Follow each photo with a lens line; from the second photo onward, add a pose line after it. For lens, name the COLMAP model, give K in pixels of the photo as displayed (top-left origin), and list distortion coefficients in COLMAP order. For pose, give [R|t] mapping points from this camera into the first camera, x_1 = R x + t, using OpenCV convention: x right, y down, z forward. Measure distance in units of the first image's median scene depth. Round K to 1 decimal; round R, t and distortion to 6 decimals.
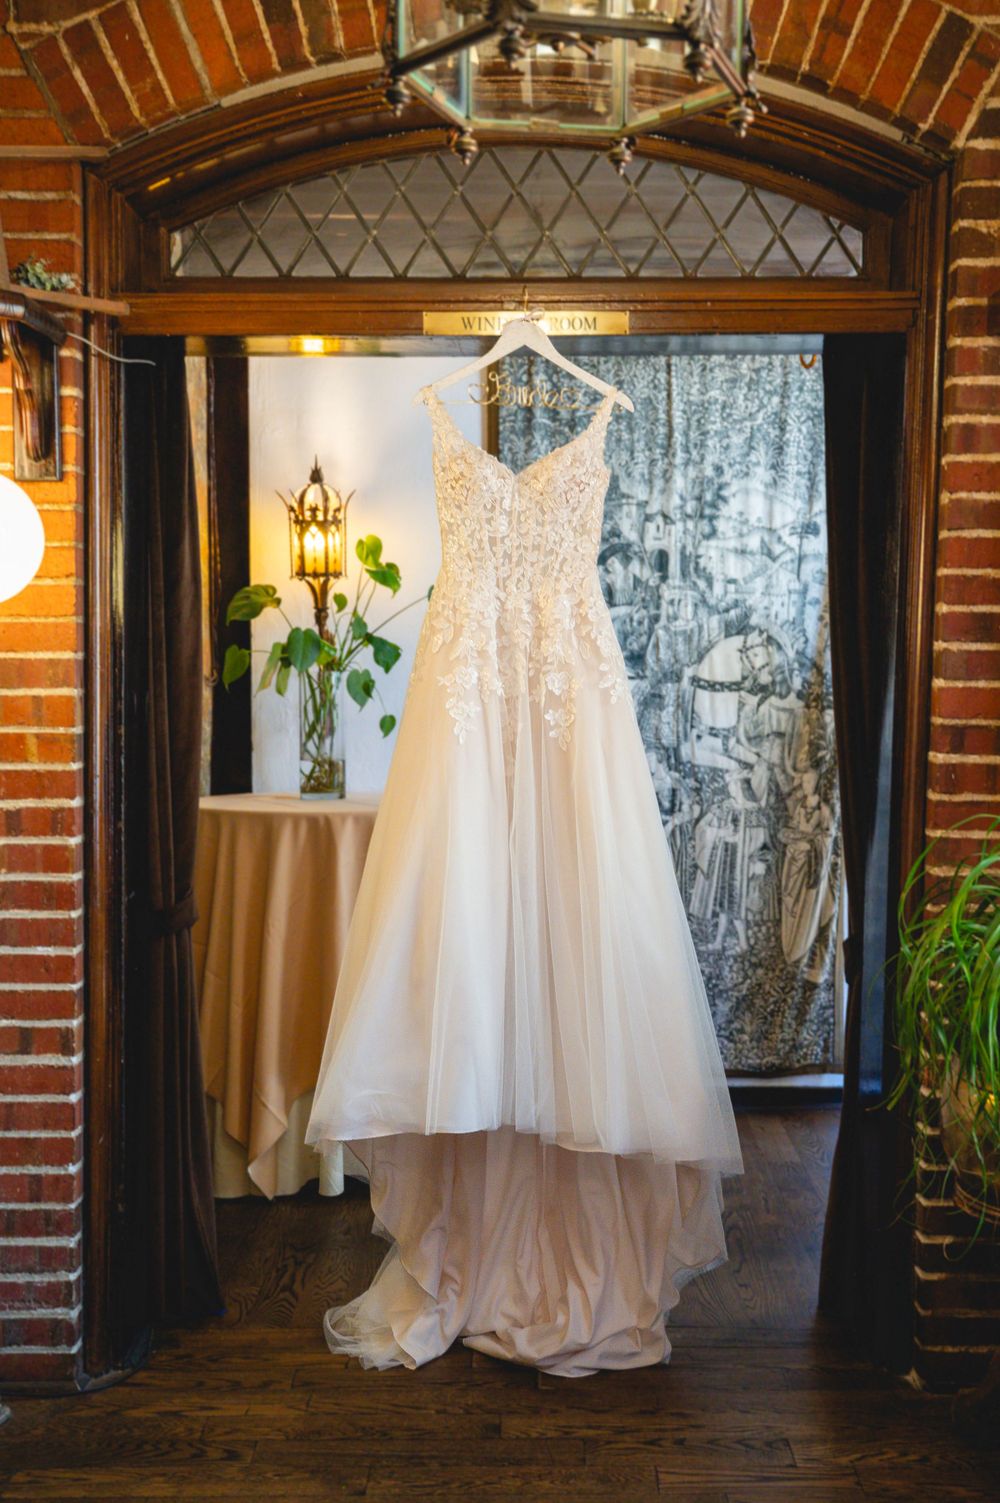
lens RADIAL K [[1575.5, 0, 554.5], [0, 1575.5, 763.8], [0, 0, 1]] dist [0.073140, 0.000000]
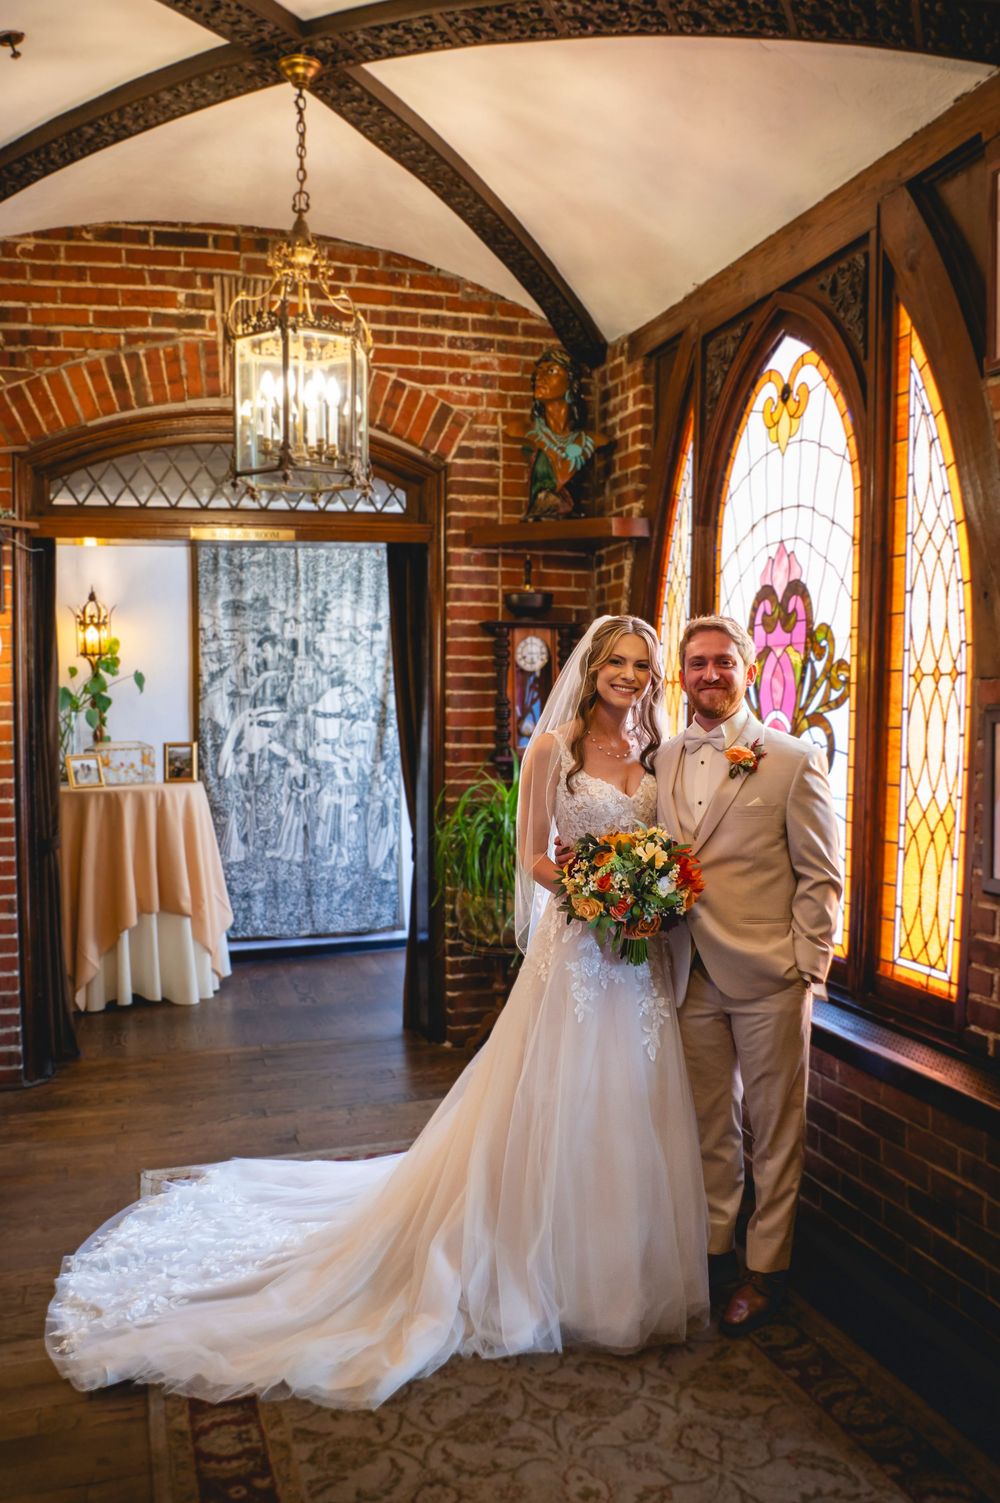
lens RADIAL K [[1086.4, 0, 550.4], [0, 1086.4, 800.4], [0, 0, 1]] dist [-0.095386, 0.011471]
pose [[0.945570, -0.038327, 0.323154, -0.091235], [0.029487, 0.999046, 0.032208, 0.023272], [-0.324080, -0.020926, 0.945798, -0.372638]]
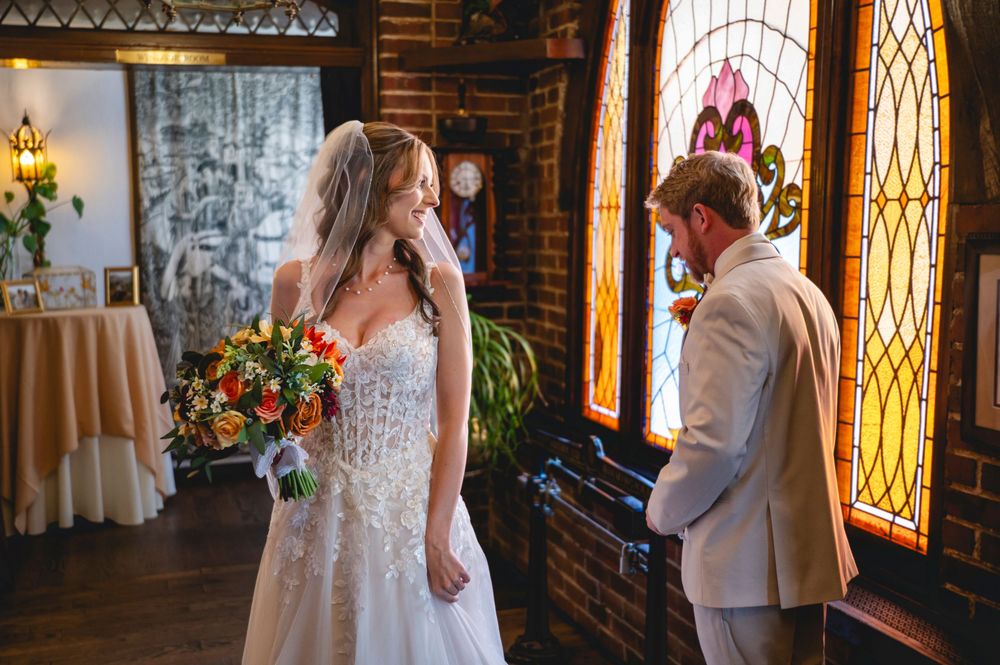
lens RADIAL K [[991.4, 0, 478.2], [0, 991.4, 348.1], [0, 0, 1]] dist [0.004938, 0.000000]
pose [[0.947311, -0.056403, 0.315310, -0.057857], [0.036098, 0.996902, 0.069875, 0.008237], [-0.318274, -0.054811, 0.946413, -0.272770]]
